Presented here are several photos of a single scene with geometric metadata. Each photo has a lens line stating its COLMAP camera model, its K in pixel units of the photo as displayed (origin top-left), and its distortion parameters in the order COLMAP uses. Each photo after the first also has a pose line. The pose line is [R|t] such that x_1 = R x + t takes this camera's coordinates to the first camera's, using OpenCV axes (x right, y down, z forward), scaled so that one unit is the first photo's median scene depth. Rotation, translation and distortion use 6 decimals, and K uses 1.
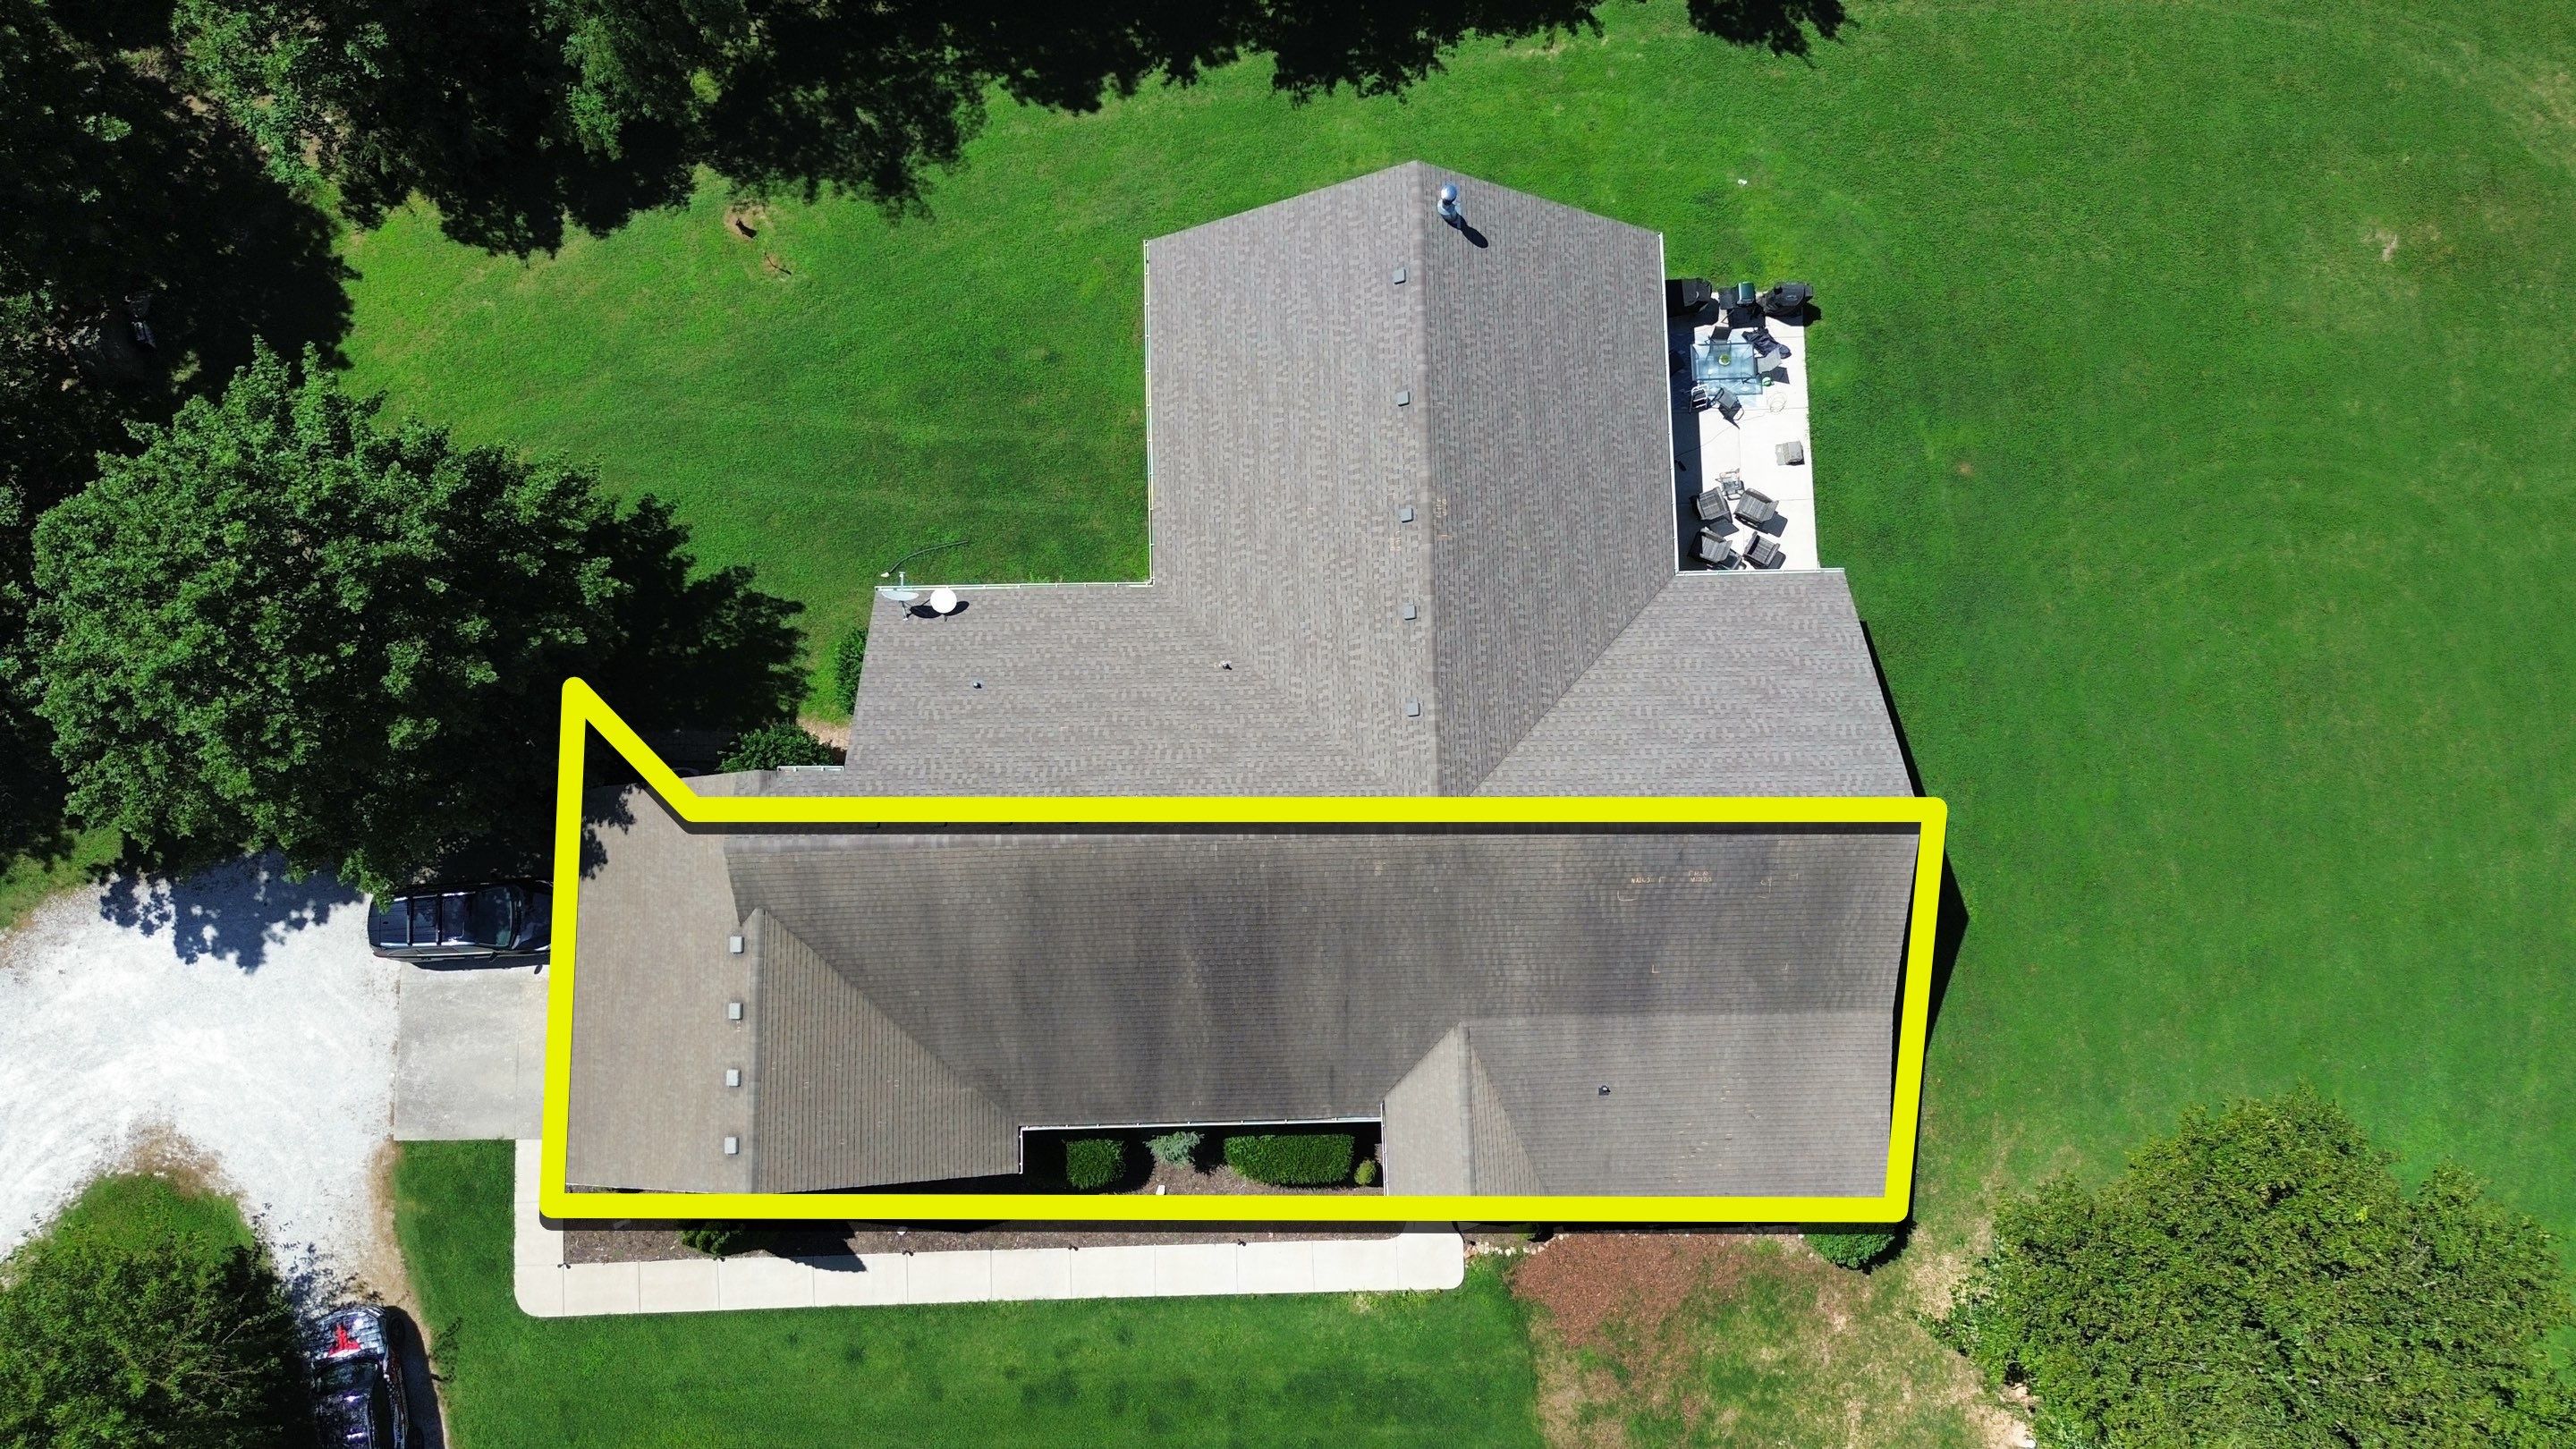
lens RADIAL K [[1868.5, 0, 1284.0], [0, 1868.5, 720.9], [0, 0, 1]] dist [0.047603, -0.004299]
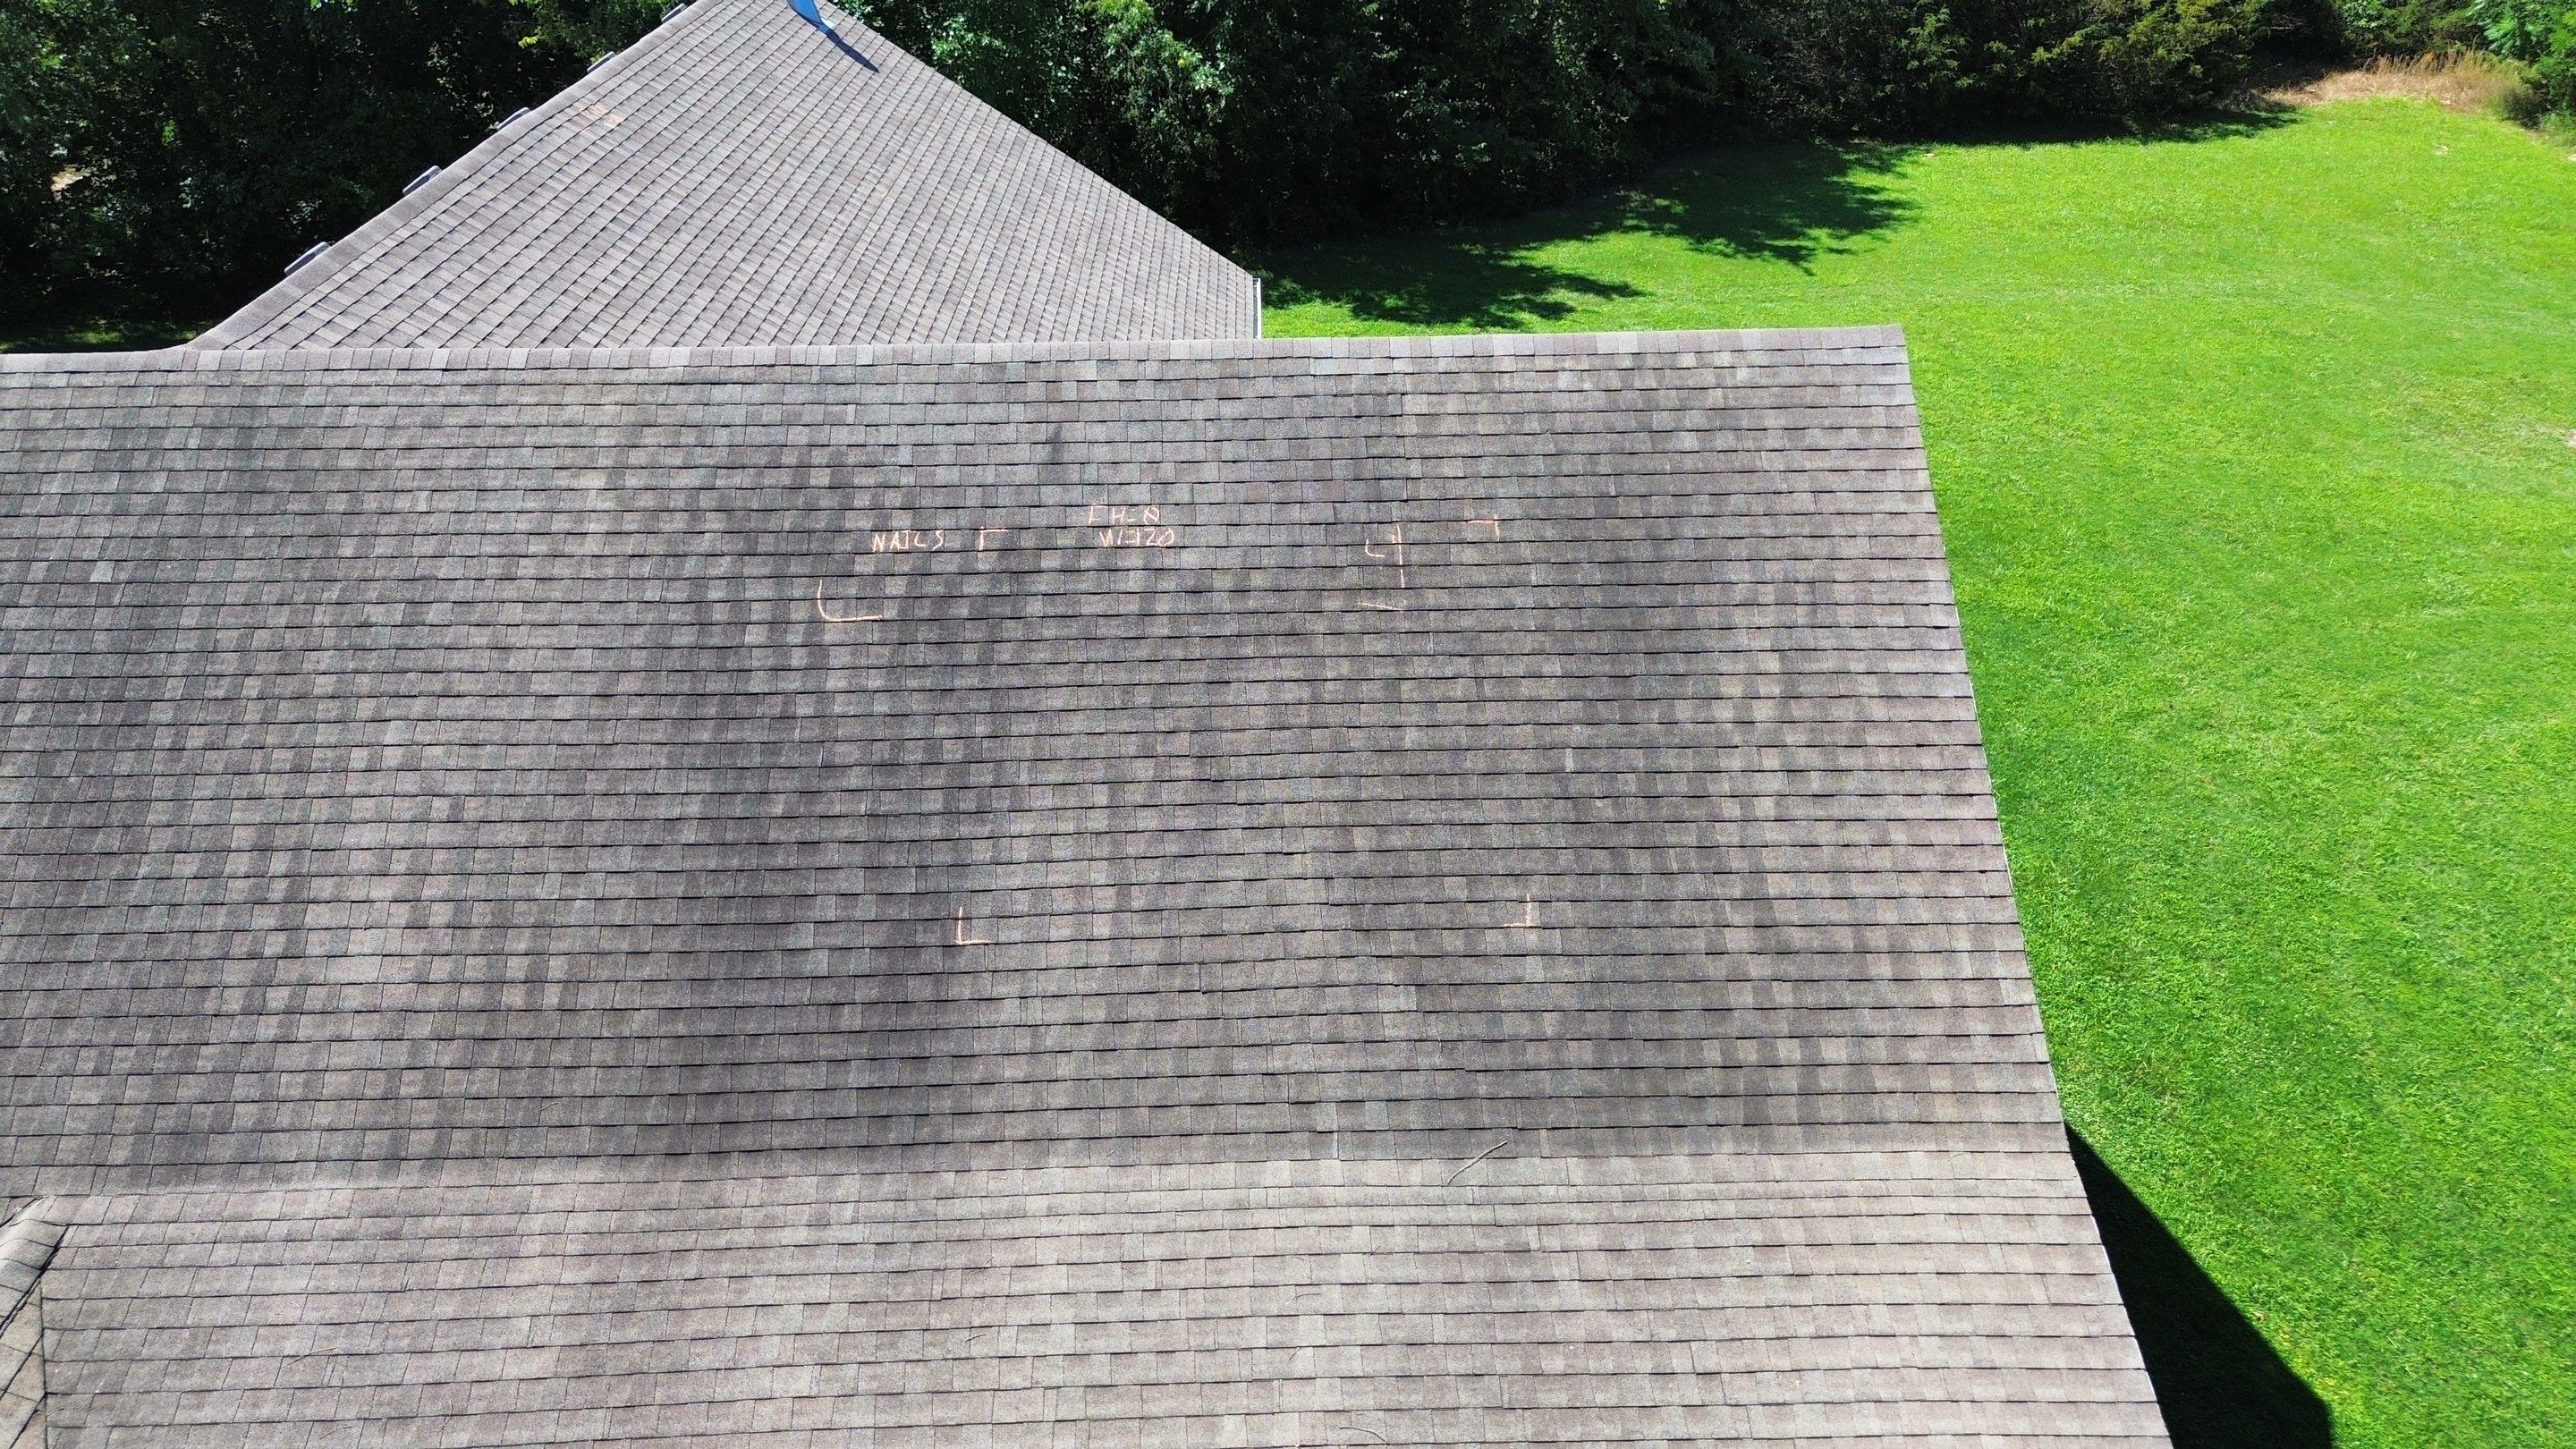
lens RADIAL K [[1868.5, 0, 1290.6], [0, 1868.5, 719.6], [0, 0, 1]] dist [0.047603, -0.004299]
pose [[0.999874, -0.006438, -0.014539, 0.238577], [-0.007602, 0.609510, -0.792742, 0.296622], [0.013965, 0.792752, 0.609384, 0.828596]]
